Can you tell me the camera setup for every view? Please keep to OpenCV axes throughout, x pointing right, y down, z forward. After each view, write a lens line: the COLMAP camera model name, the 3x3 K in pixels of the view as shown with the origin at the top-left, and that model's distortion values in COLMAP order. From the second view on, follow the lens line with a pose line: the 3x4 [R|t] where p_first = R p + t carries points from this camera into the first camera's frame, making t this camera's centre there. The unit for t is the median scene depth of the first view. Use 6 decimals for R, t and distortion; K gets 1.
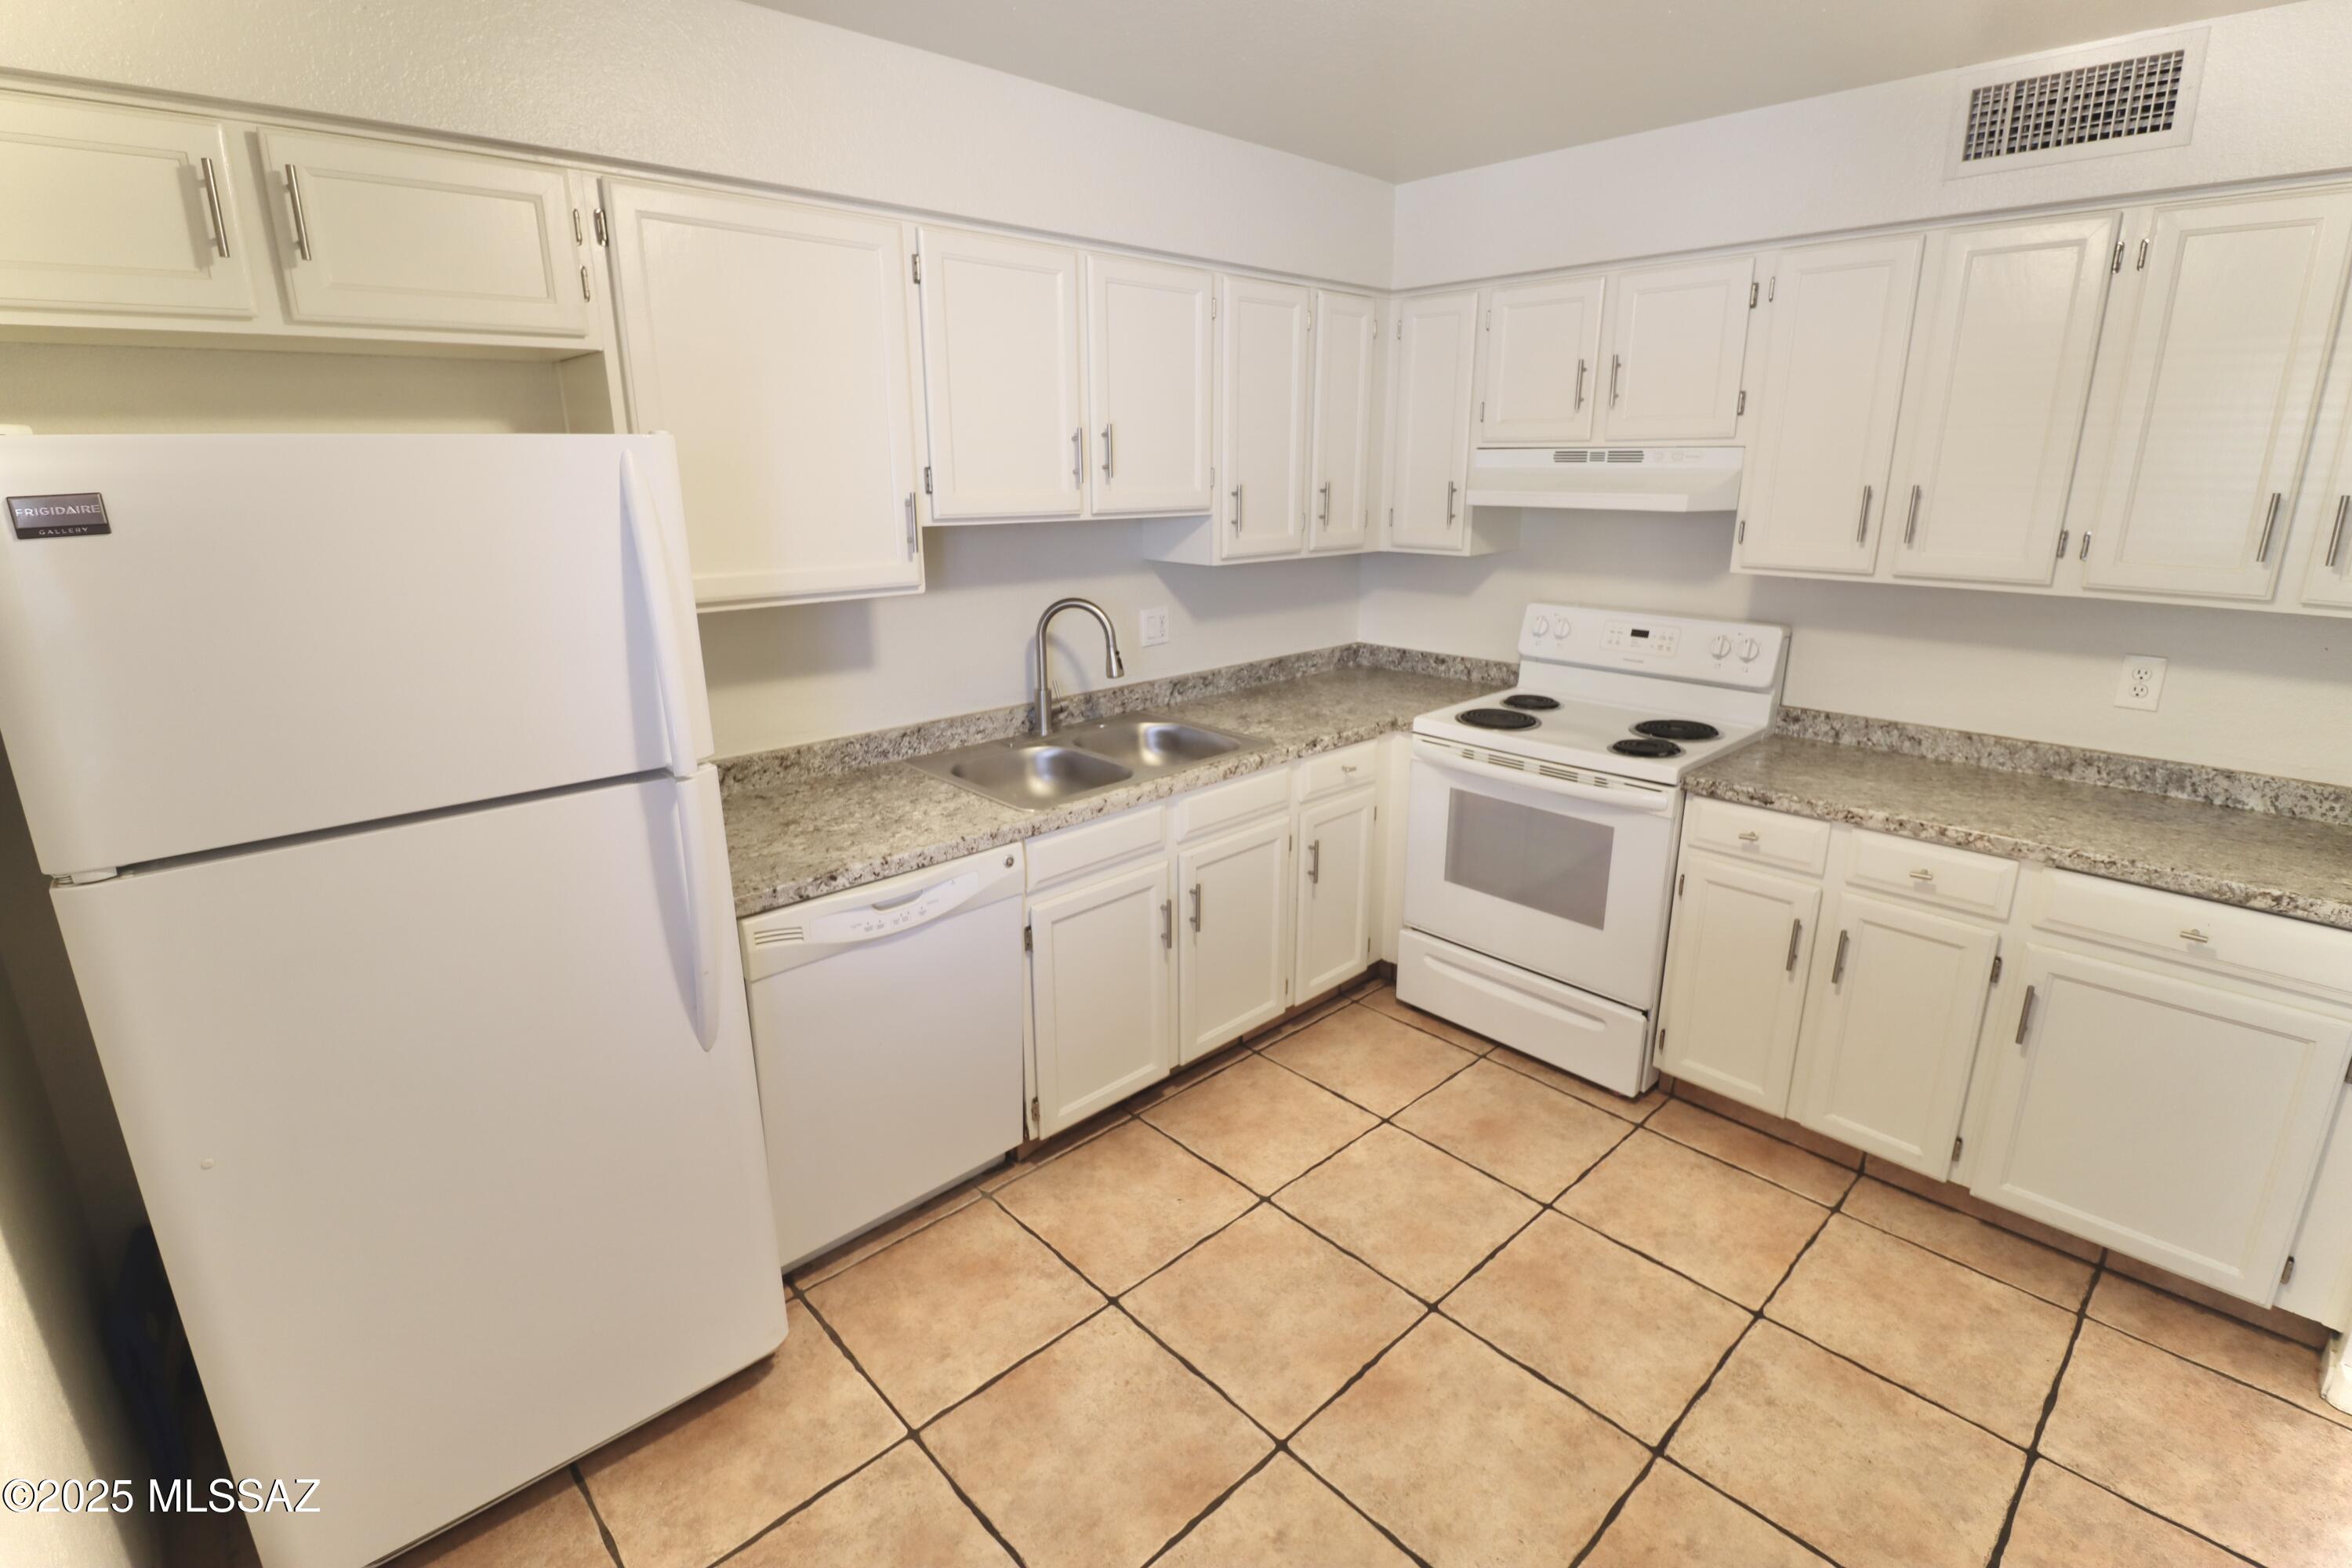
lens RADIAL K [[1090.9, 0, 1178.6], [0, 1090.9, 752.2], [0, 0, 1]] dist [-0.001455, -0.011669]
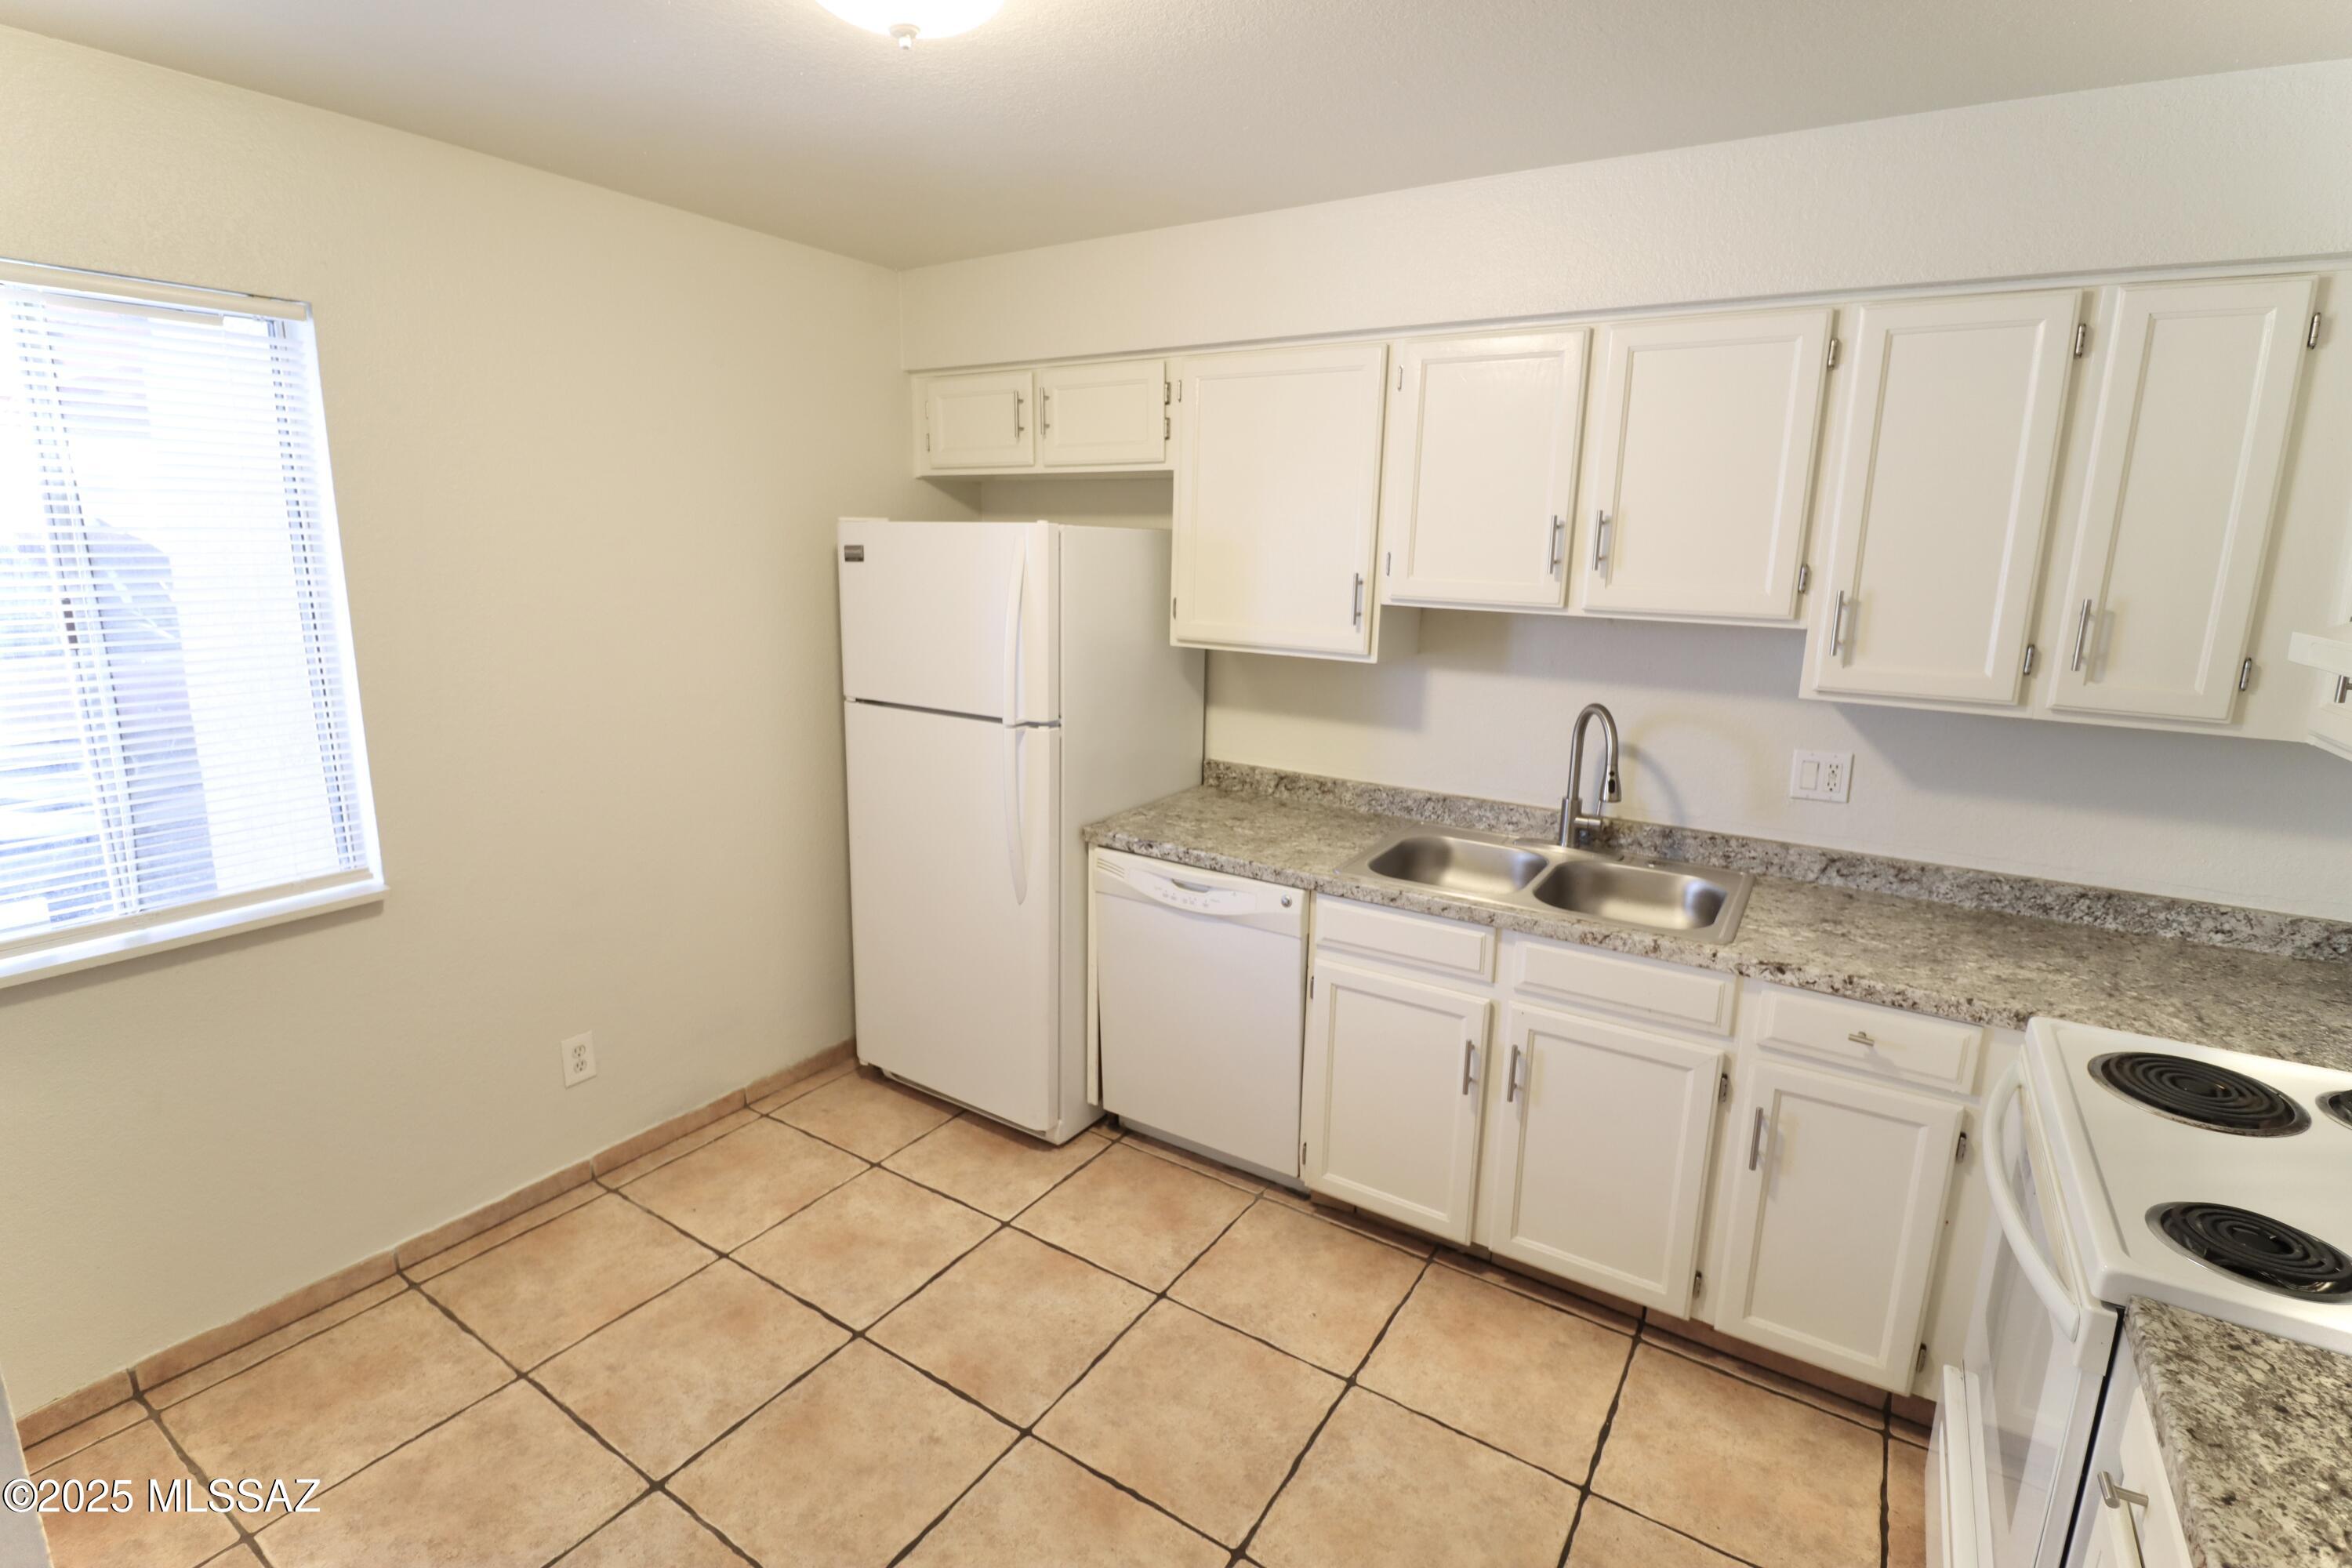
lens RADIAL K [[1090.9, 0, 1178.6], [0, 1090.9, 752.2], [0, 0, 1]] dist [-0.001455, -0.011669]
pose [[0.239700, 0.192112, -0.951650, 0.814090], [-0.271506, 0.954379, 0.124276, -0.147090], [0.932110, 0.228590, 0.280924, 0.536989]]
